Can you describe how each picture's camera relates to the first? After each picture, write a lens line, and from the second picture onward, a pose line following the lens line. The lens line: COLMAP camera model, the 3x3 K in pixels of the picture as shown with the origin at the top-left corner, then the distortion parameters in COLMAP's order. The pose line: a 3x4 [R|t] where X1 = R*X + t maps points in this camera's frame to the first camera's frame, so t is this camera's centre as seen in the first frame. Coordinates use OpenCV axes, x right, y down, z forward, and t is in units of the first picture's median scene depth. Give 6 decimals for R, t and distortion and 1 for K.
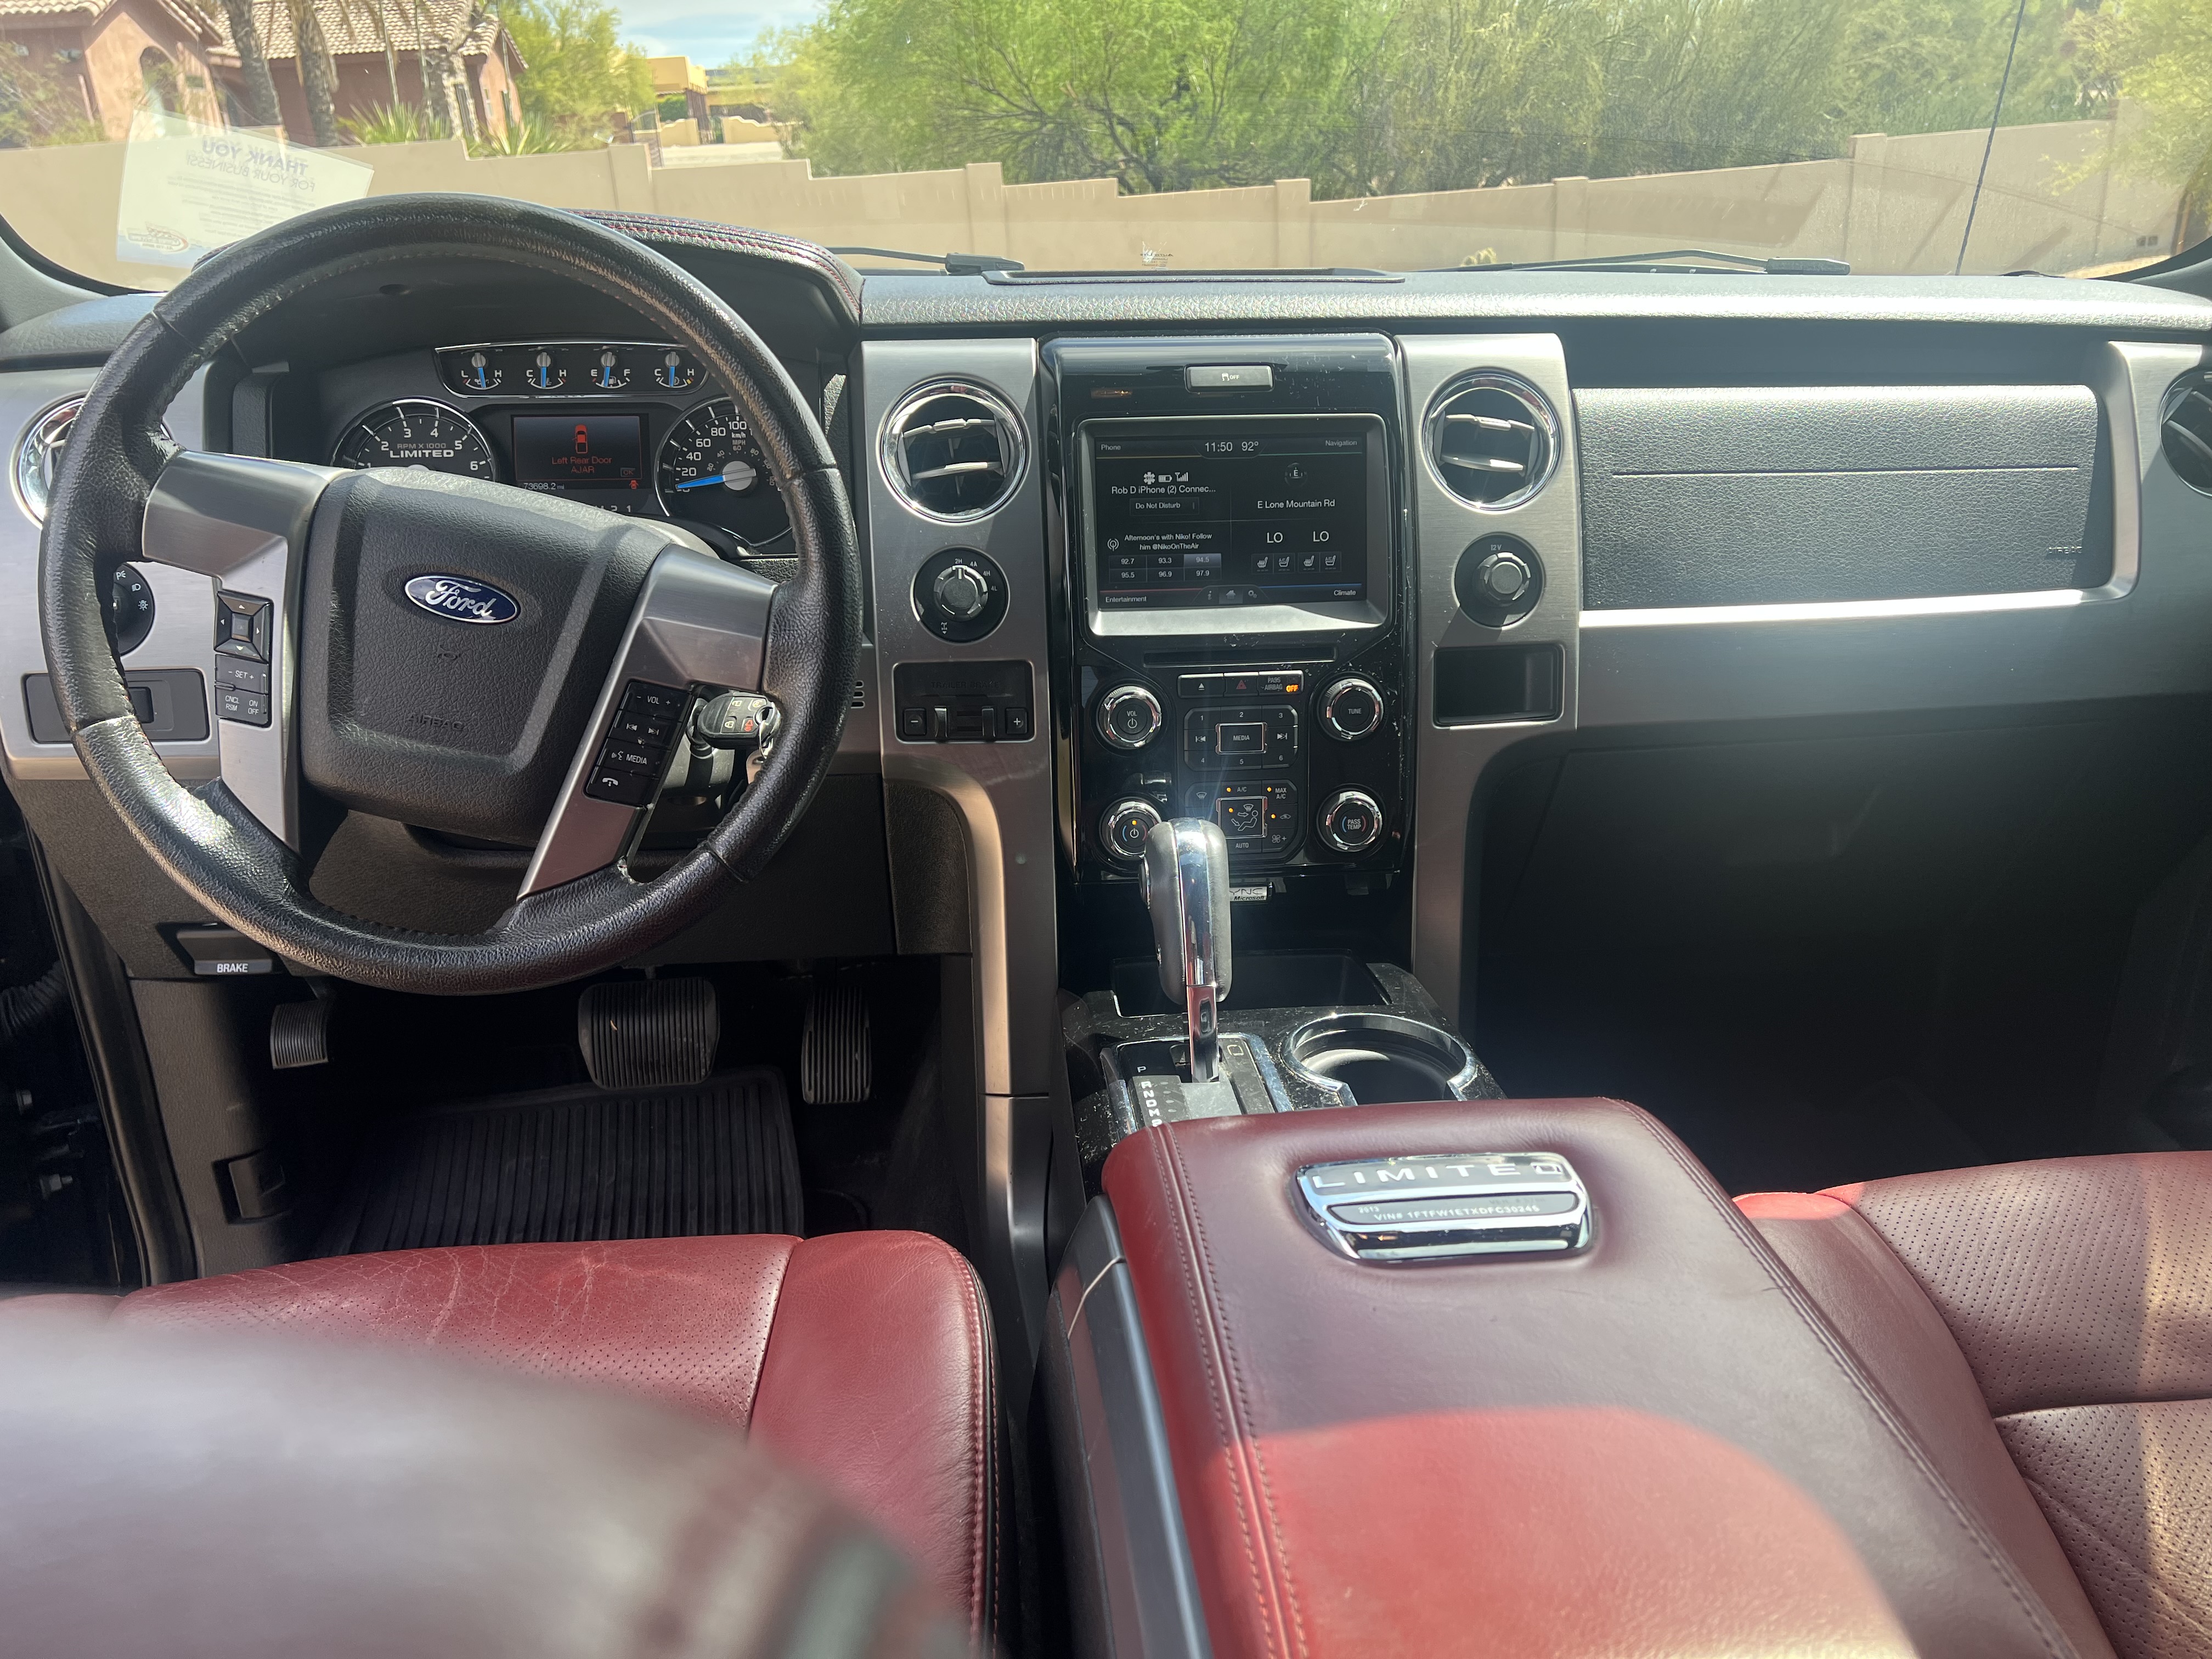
lens RADIAL K [[1661.0, 0, 1124.1], [0, 1661.0, 827.2], [0, 0, 1]] dist [0.057737, -0.067331]
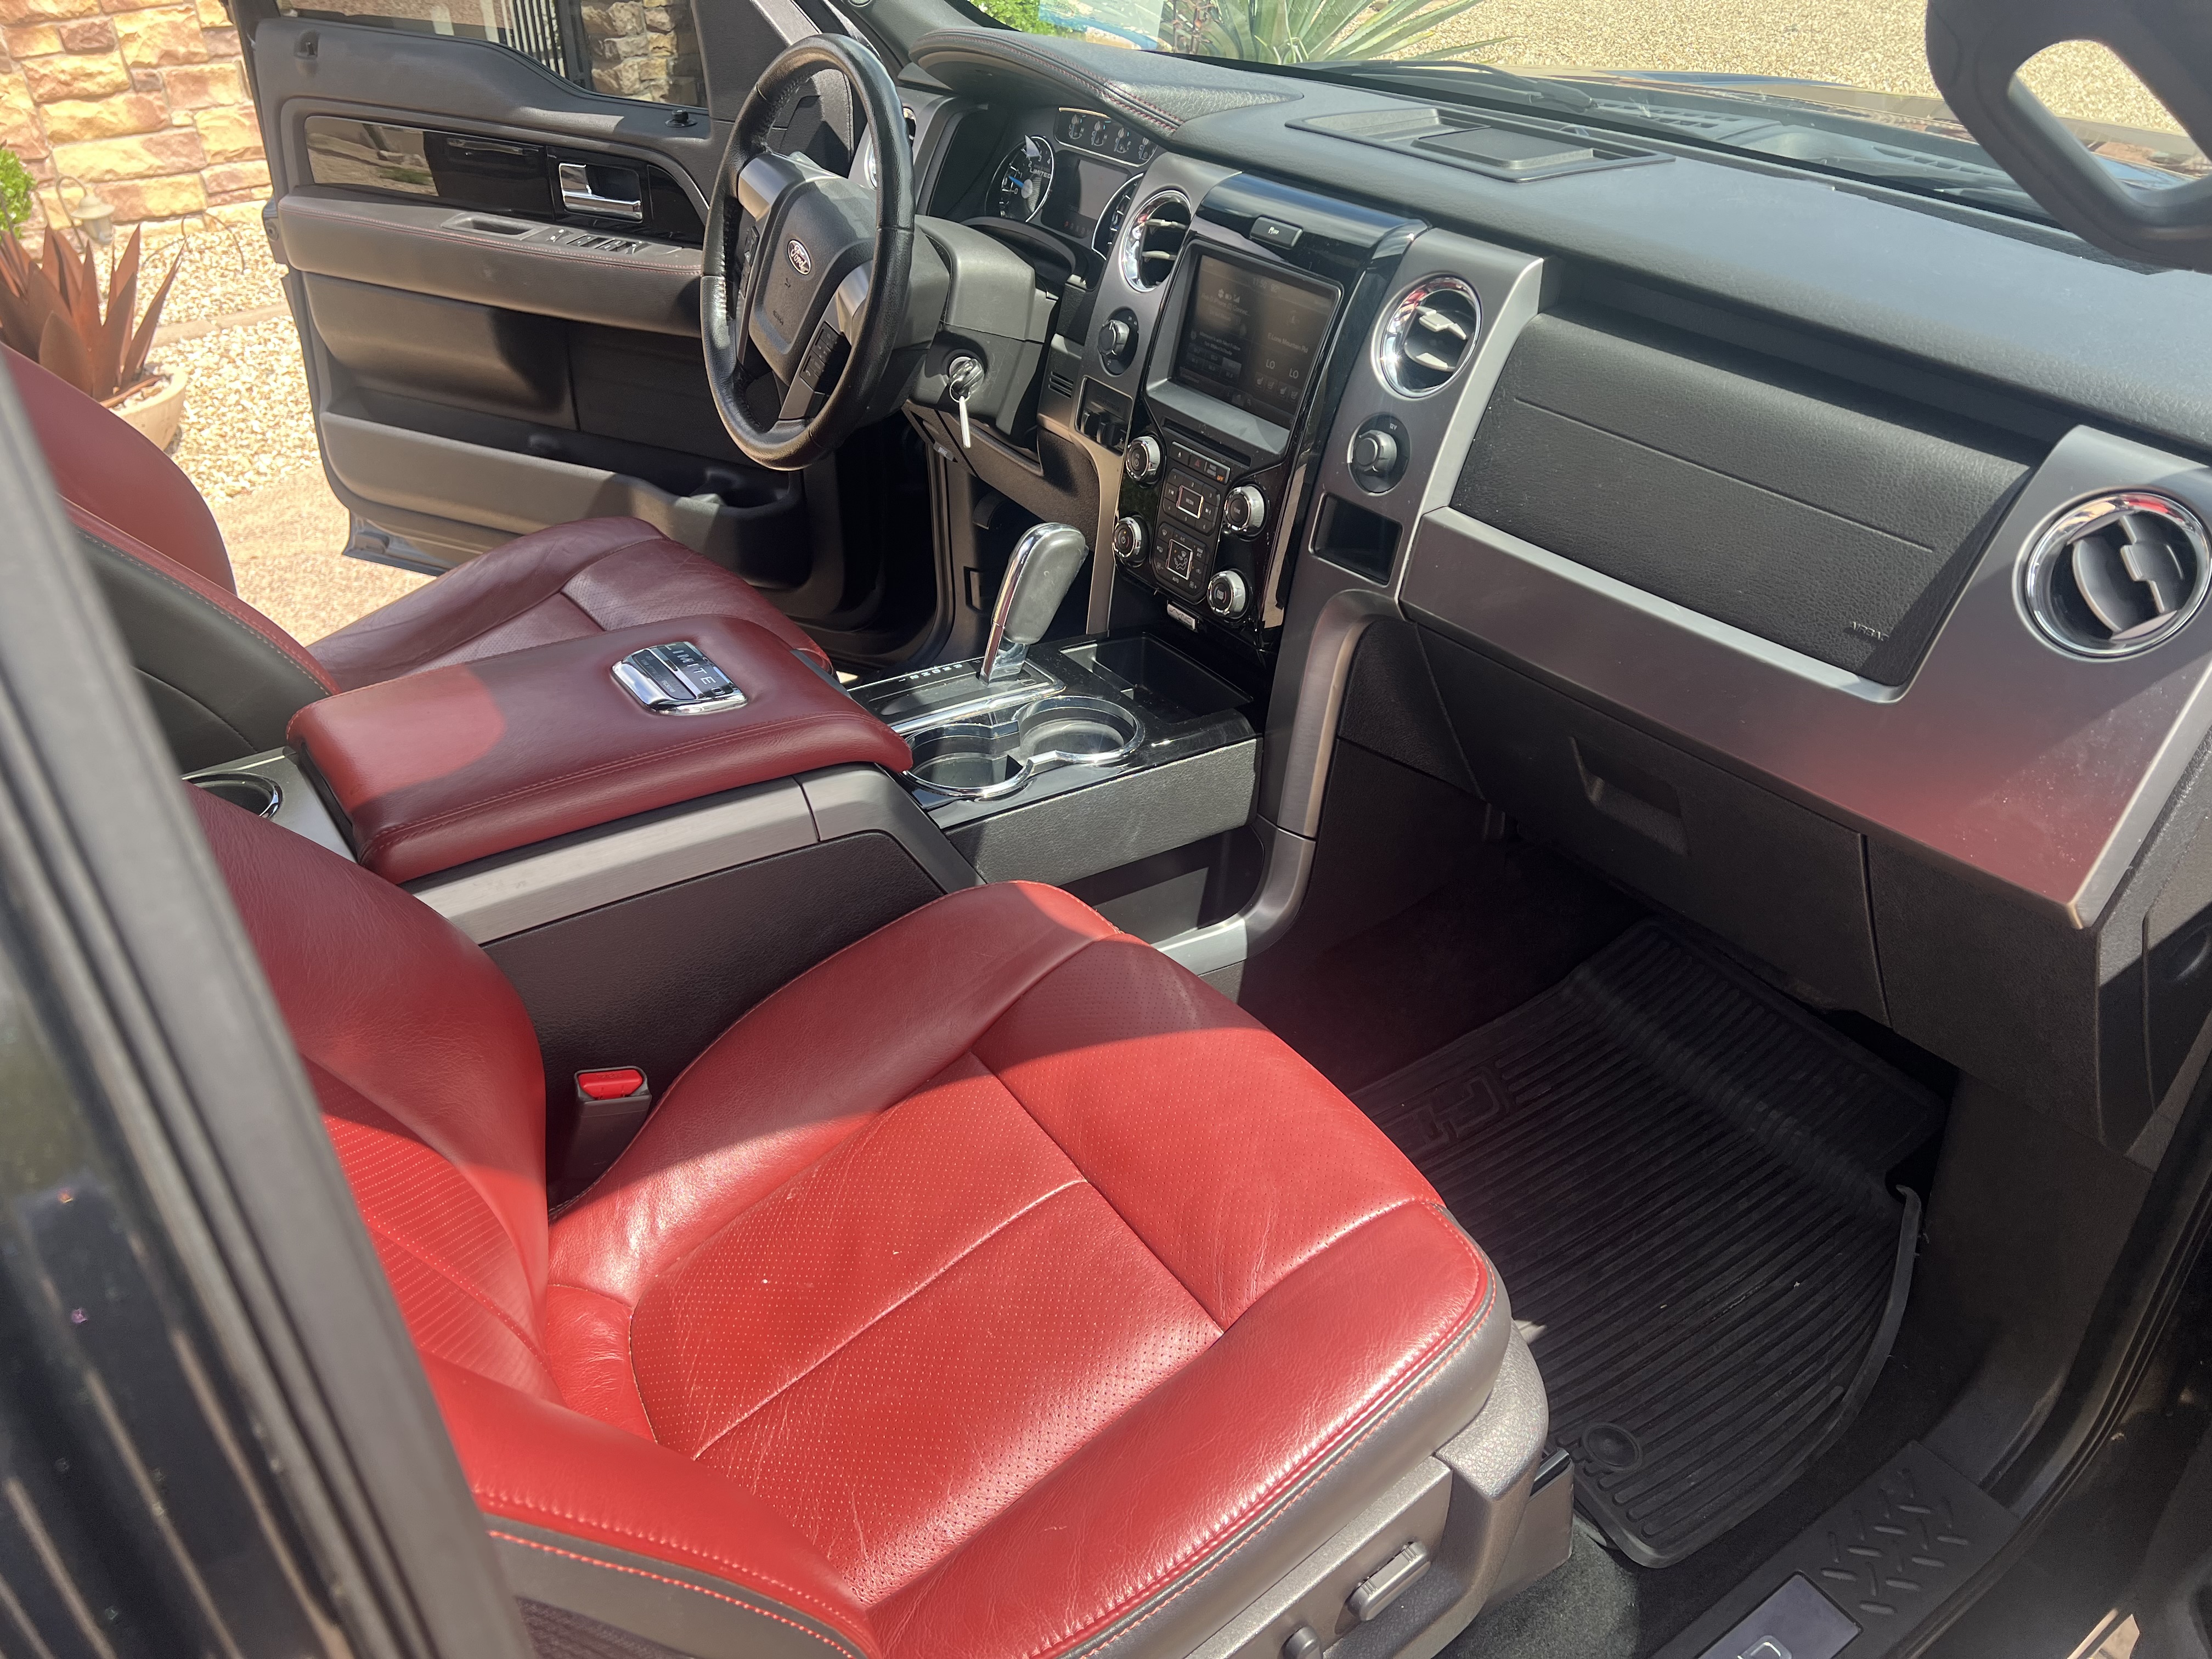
lens RADIAL K [[1661.0, 0, 1122.5], [0, 1661.0, 827.0], [0, 0, 1]] dist [0.057737, -0.067331]
pose [[0.498042, 0.475122, -0.725406, 1.211566], [-0.323744, 0.877929, 0.352748, -0.296176], [0.804453, 0.059163, 0.591063, 0.180761]]
